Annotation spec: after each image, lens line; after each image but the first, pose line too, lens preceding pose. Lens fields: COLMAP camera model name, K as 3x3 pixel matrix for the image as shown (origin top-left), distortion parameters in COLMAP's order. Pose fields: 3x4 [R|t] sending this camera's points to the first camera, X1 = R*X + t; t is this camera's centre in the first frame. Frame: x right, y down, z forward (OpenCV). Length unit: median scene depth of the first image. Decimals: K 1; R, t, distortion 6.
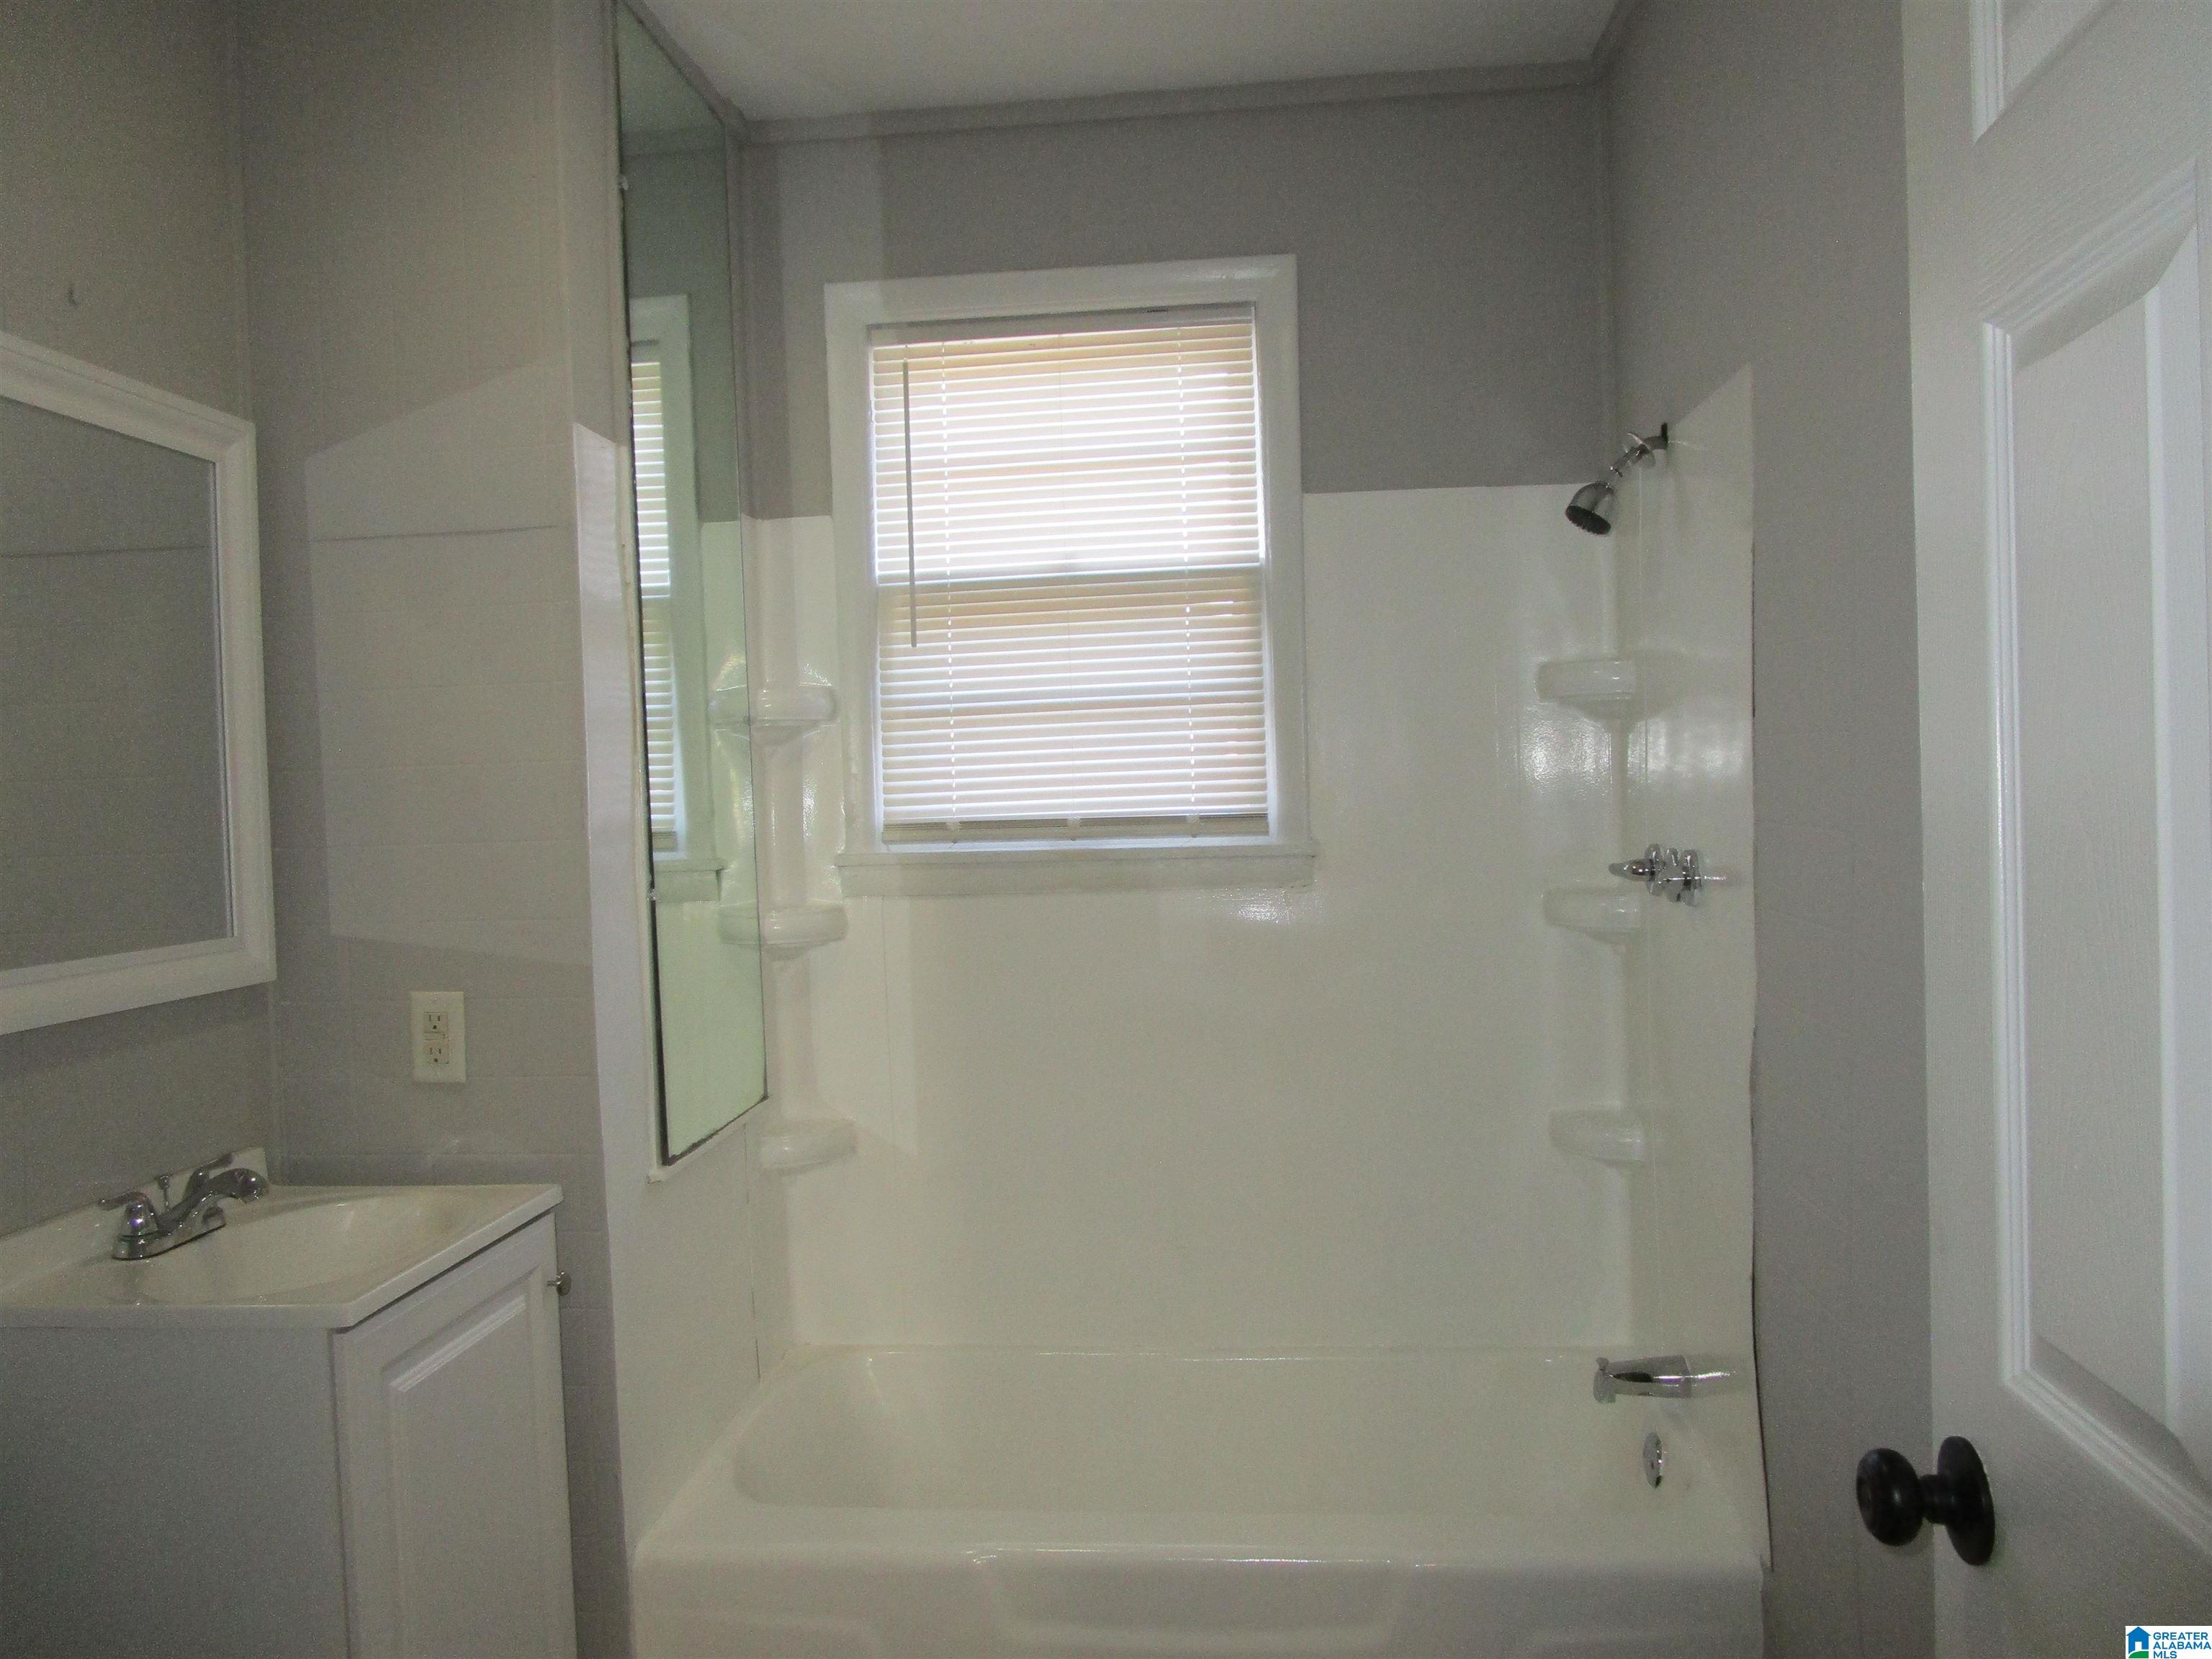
lens RADIAL K [[1714.9, 0, 1106.0], [0, 1714.9, 829.5], [0, 0, 1]] dist [0.006635, -0.091987]
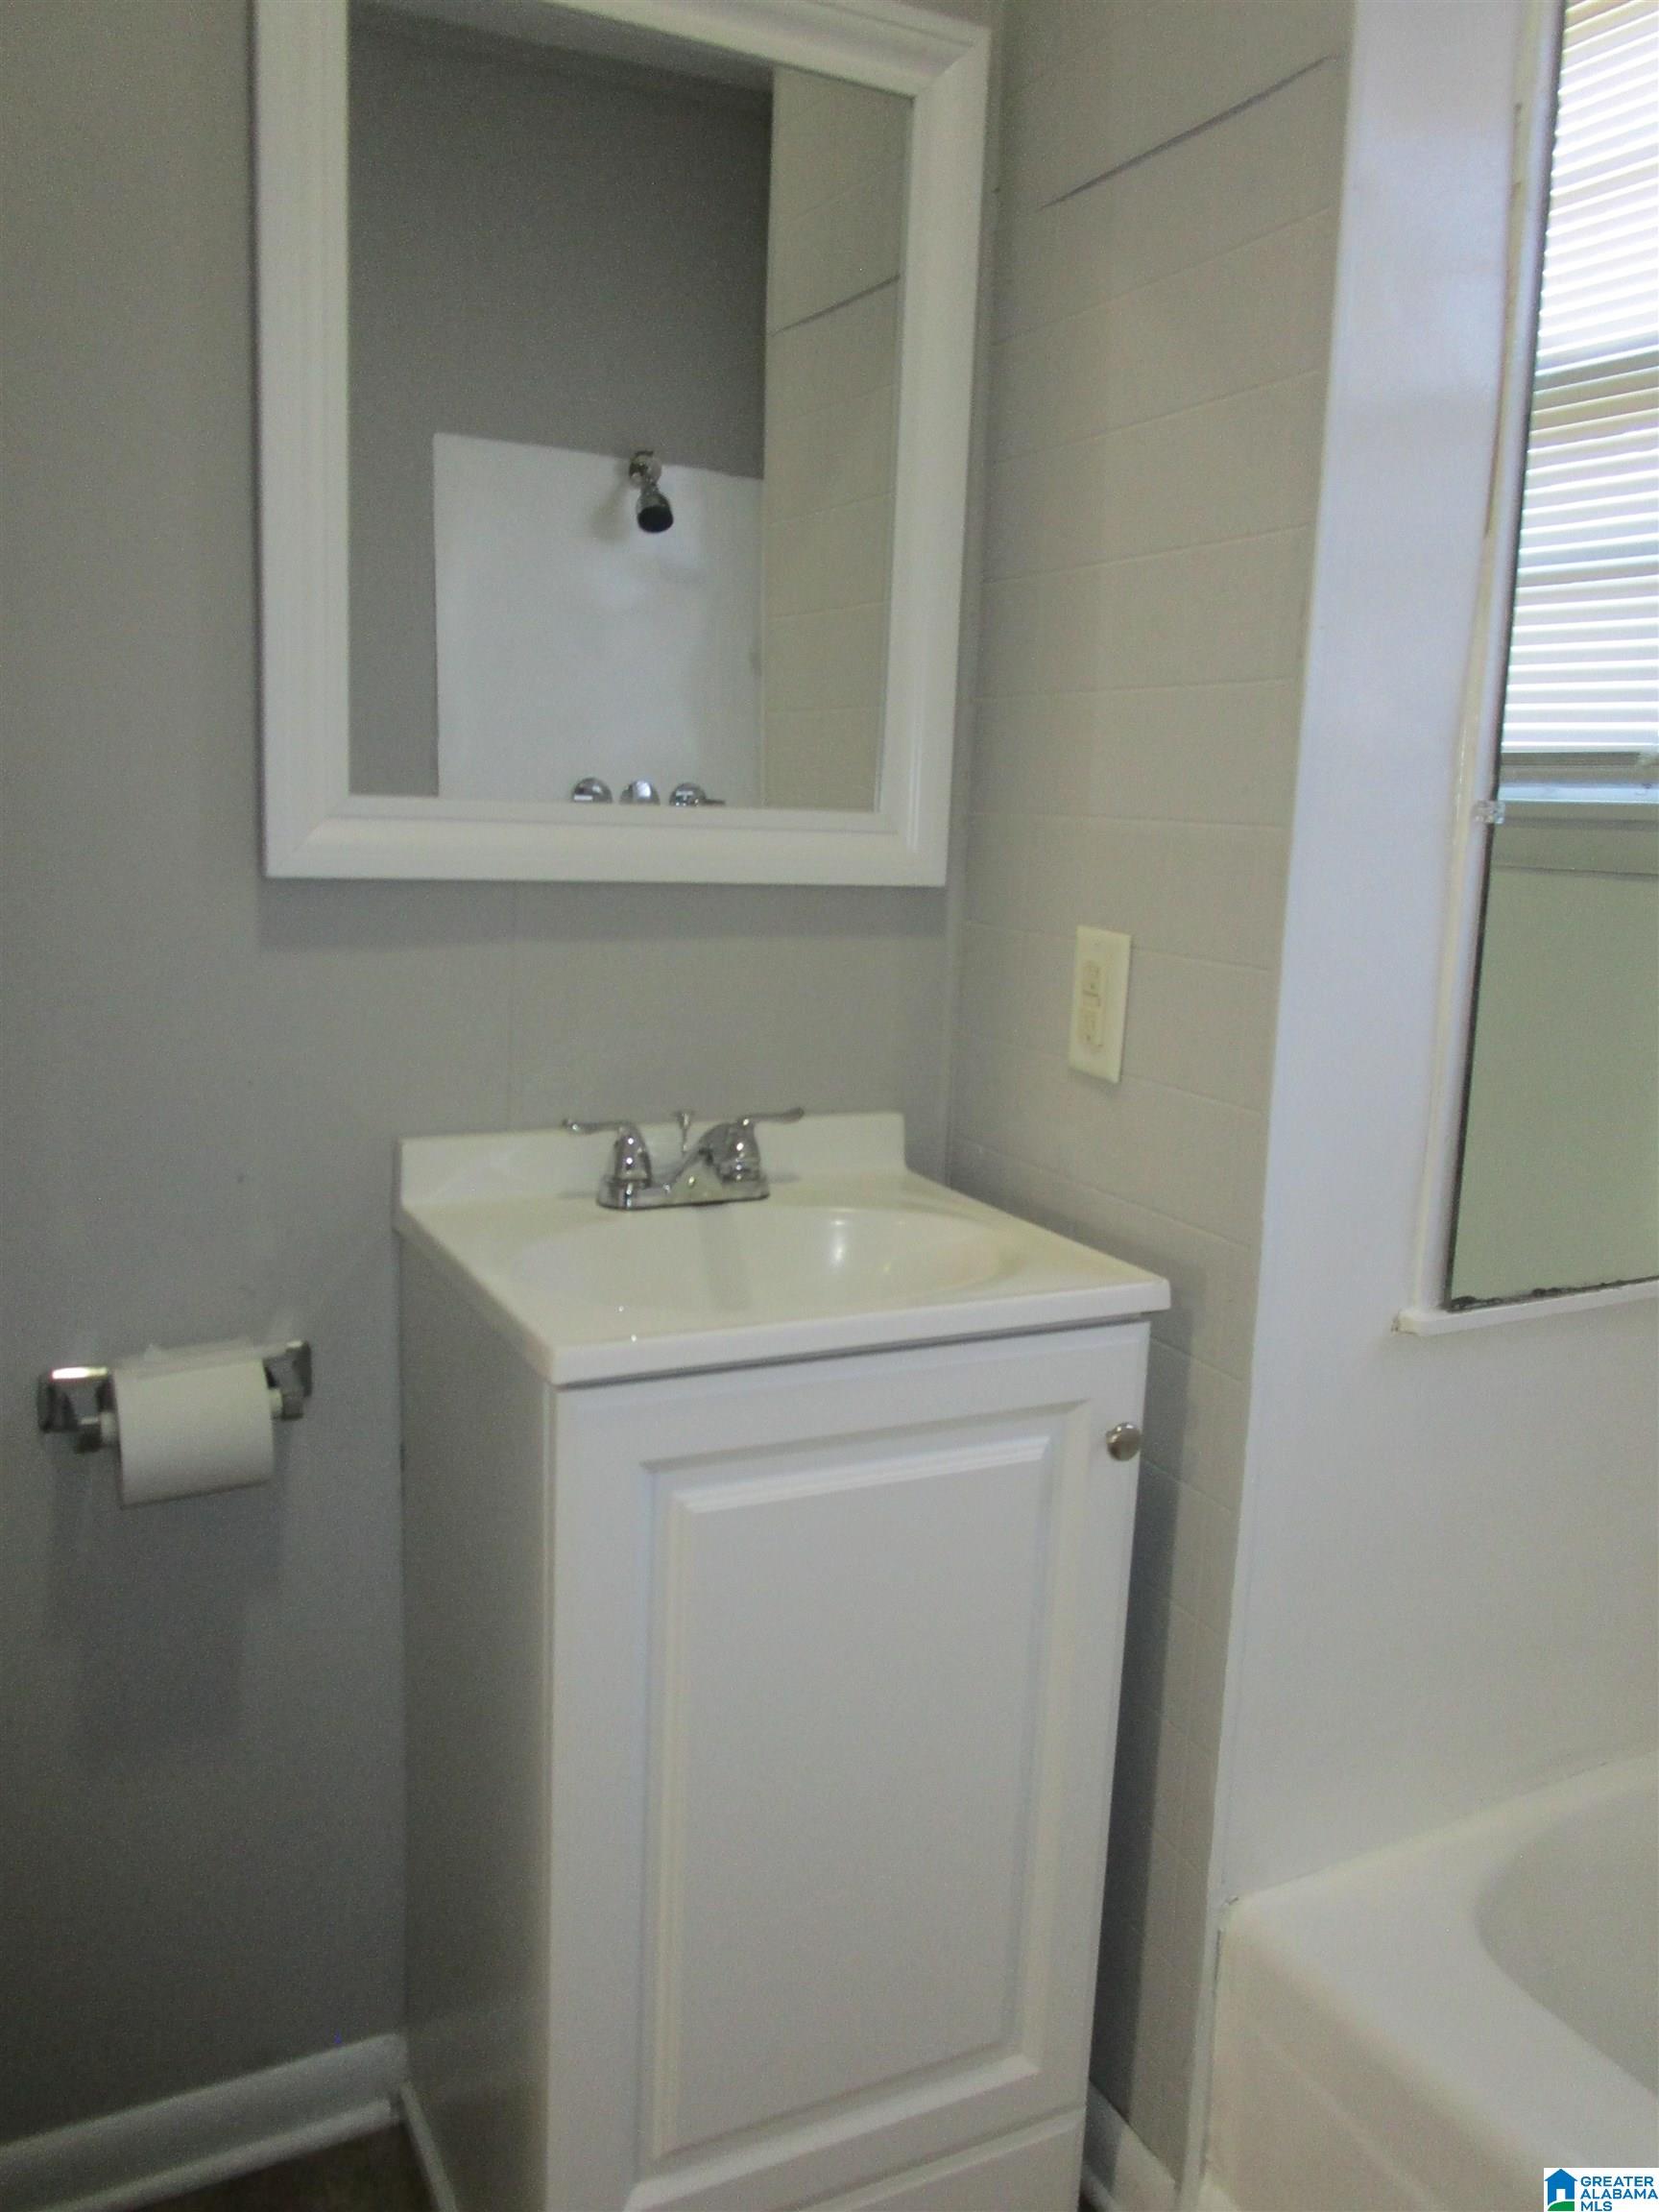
lens RADIAL K [[1714.9, 0, 829.5], [0, 1714.9, 1106.0], [0, 0, 1]] dist [0.006635, -0.091987]
pose [[0.550768, 0.204270, -0.809277, 0.077729], [-0.096523, 0.978673, 0.181337, 0.054969], [0.829059, -0.021761, 0.558738, 0.582541]]
